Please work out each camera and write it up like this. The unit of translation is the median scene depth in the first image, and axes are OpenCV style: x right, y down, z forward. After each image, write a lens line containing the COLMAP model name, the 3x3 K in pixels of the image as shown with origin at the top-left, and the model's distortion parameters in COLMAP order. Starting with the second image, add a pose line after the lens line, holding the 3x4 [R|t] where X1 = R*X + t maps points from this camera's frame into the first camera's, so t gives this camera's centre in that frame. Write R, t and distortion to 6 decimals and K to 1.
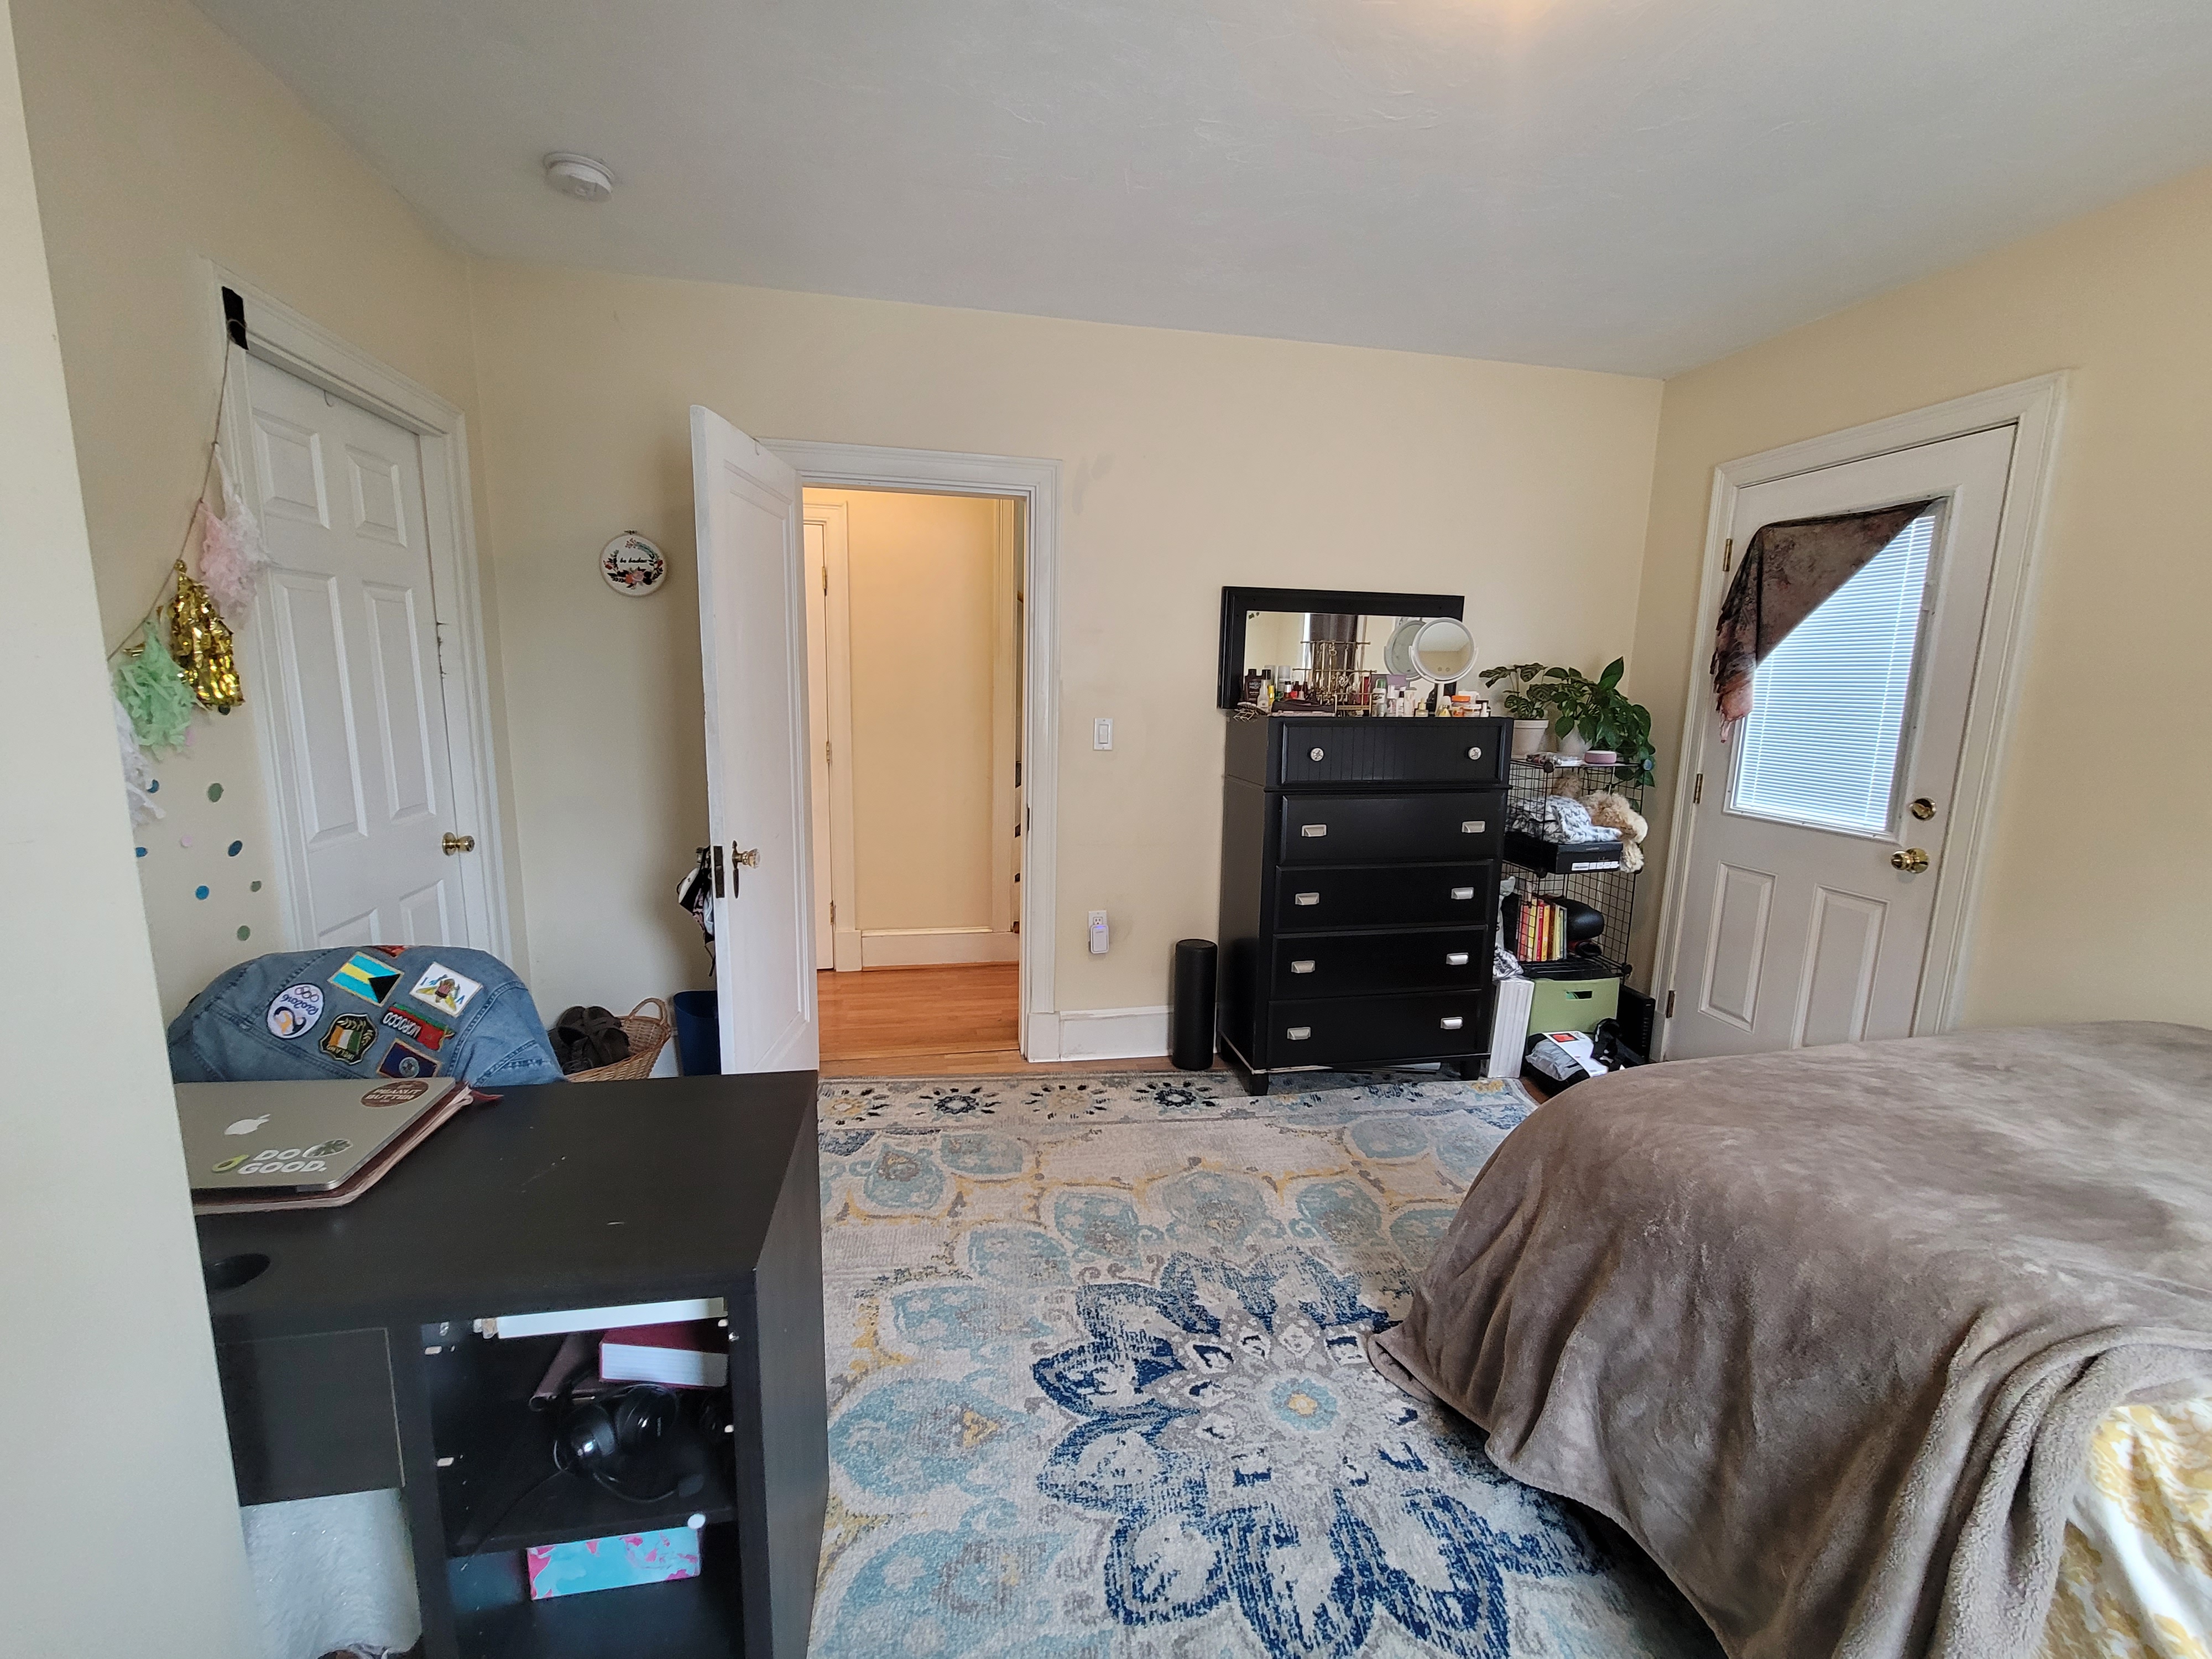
lens RADIAL K [[905.4, 0, 1113.1], [0, 905.4, 827.6], [0, 0, 1]] dist [-0.007738, 0.000577]
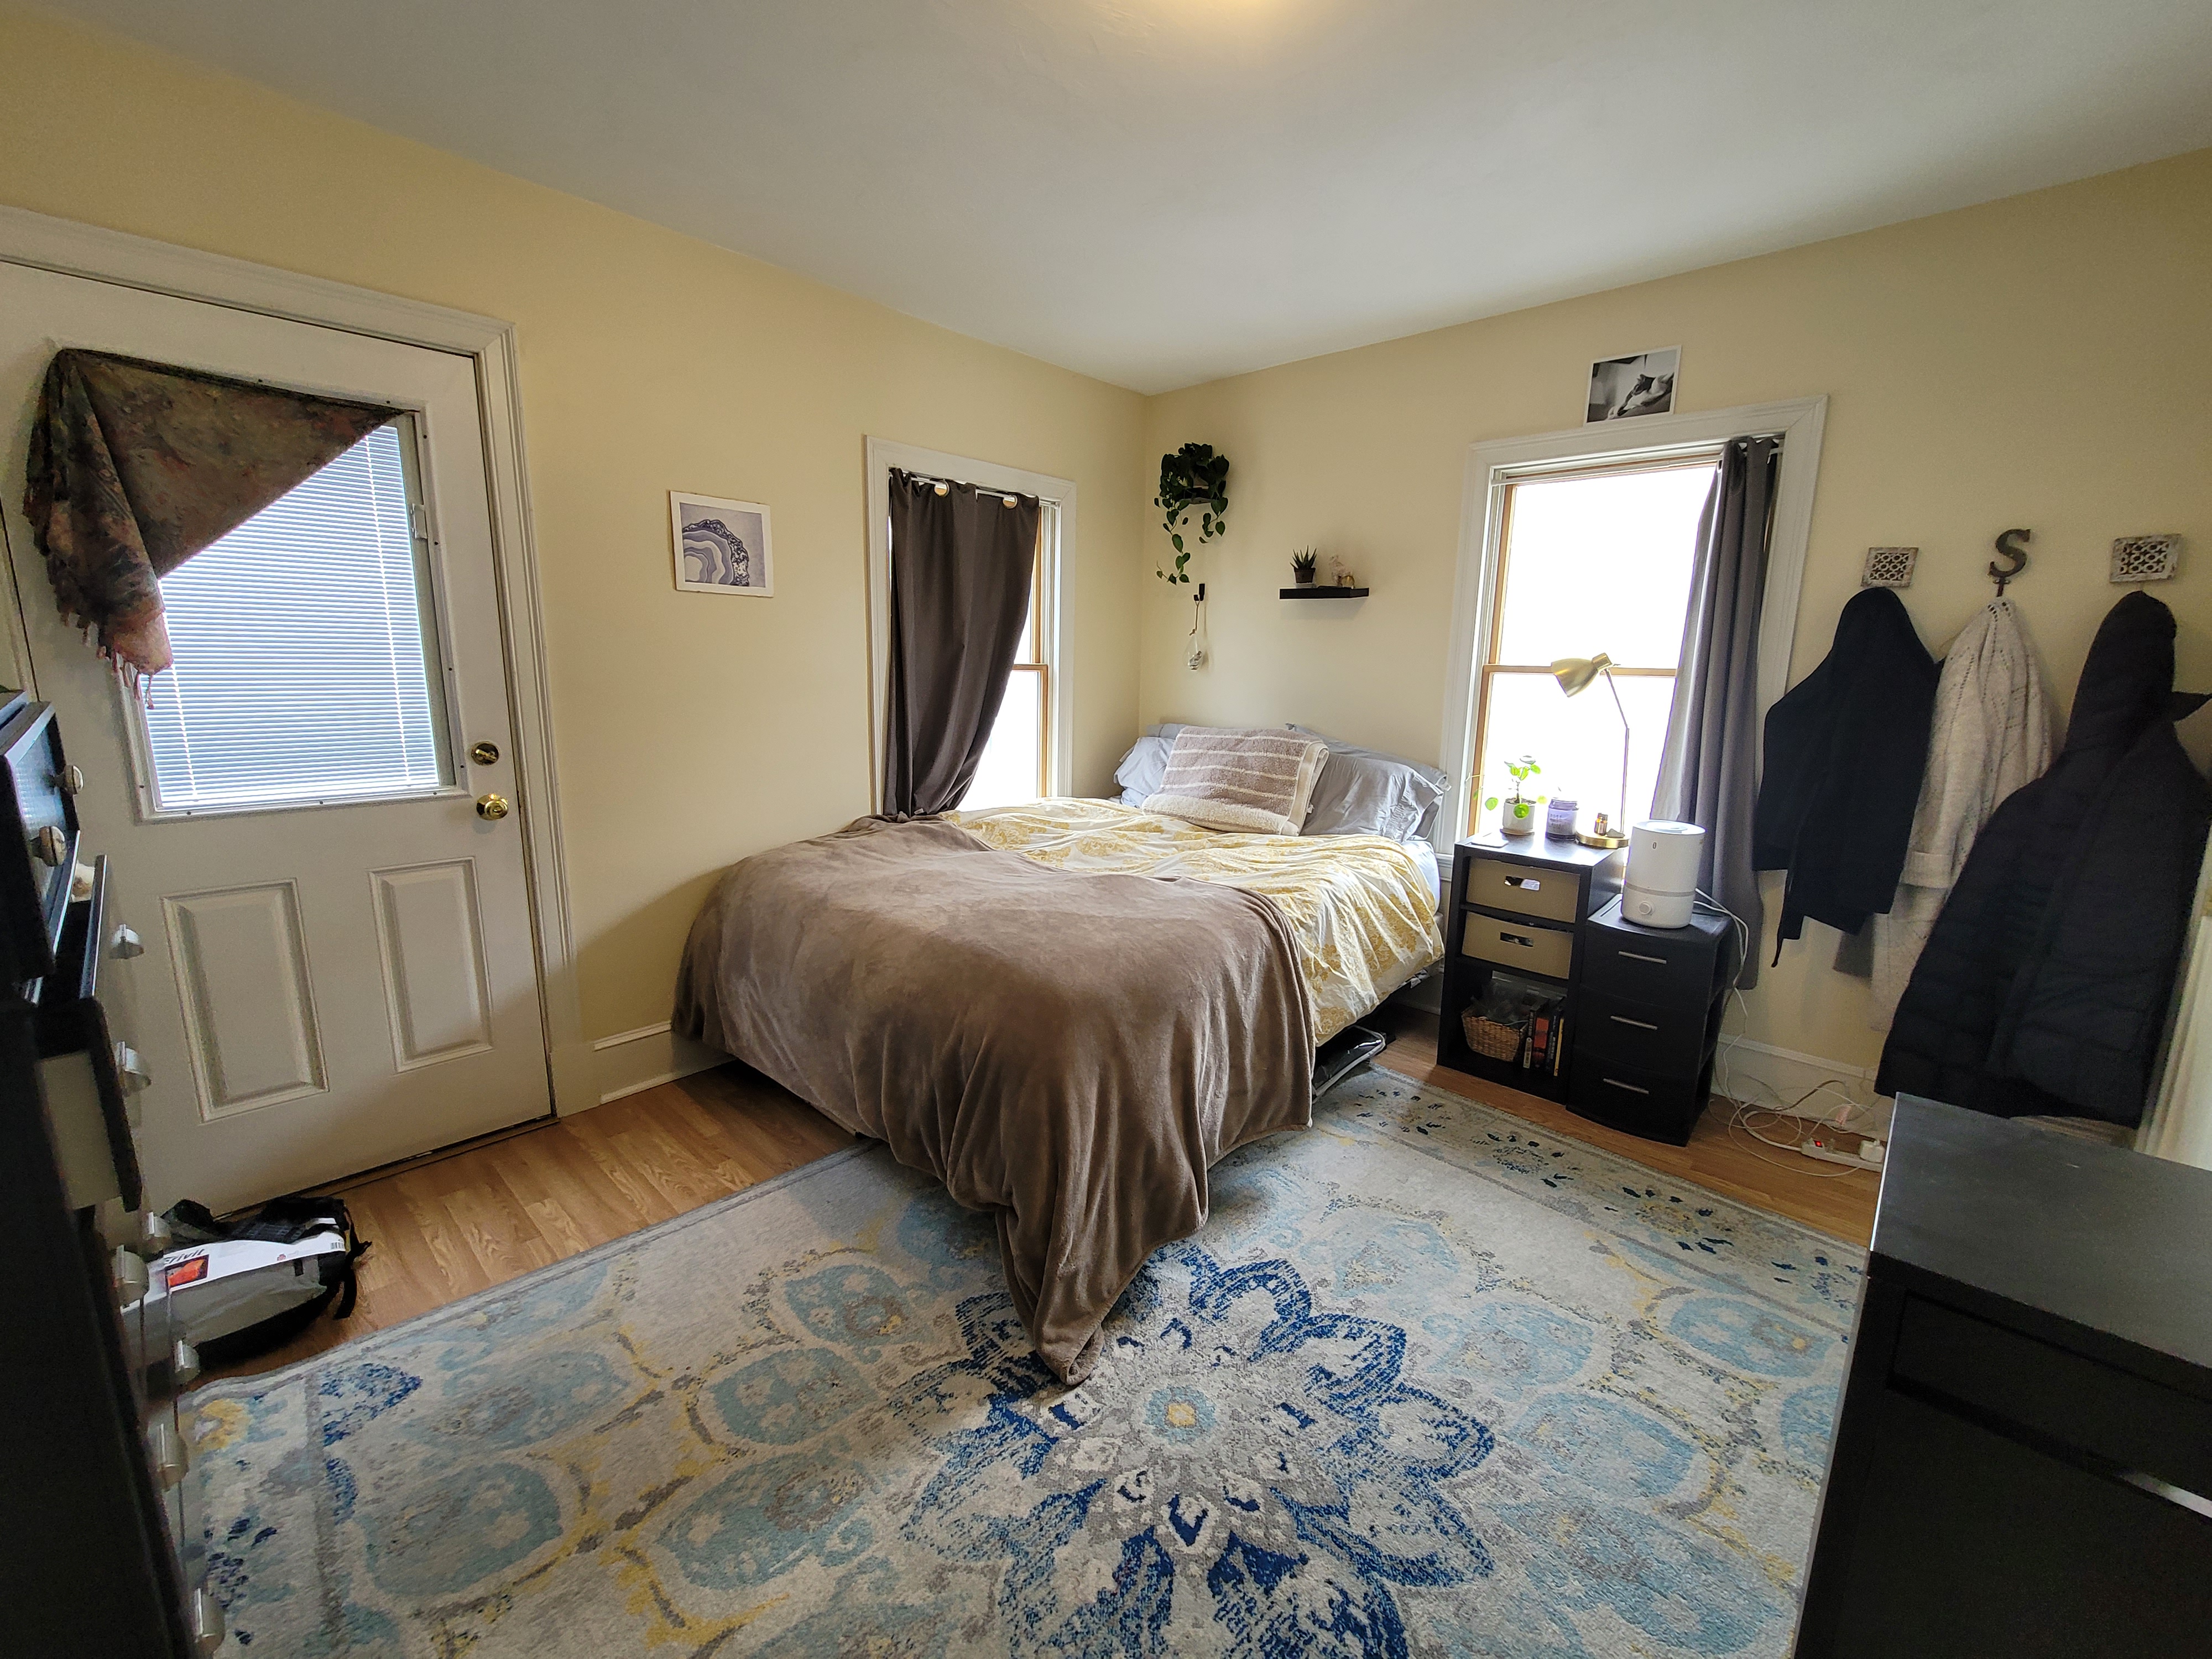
lens RADIAL K [[905.4, 0, 1113.1], [0, 905.4, 827.6], [0, 0, 1]] dist [-0.007738, 0.000577]
pose [[-0.589110, -0.183976, 0.786830, -0.373626], [0.099129, 0.949927, 0.296330, -0.228865], [-0.801949, 0.252569, -0.541374, 1.395326]]
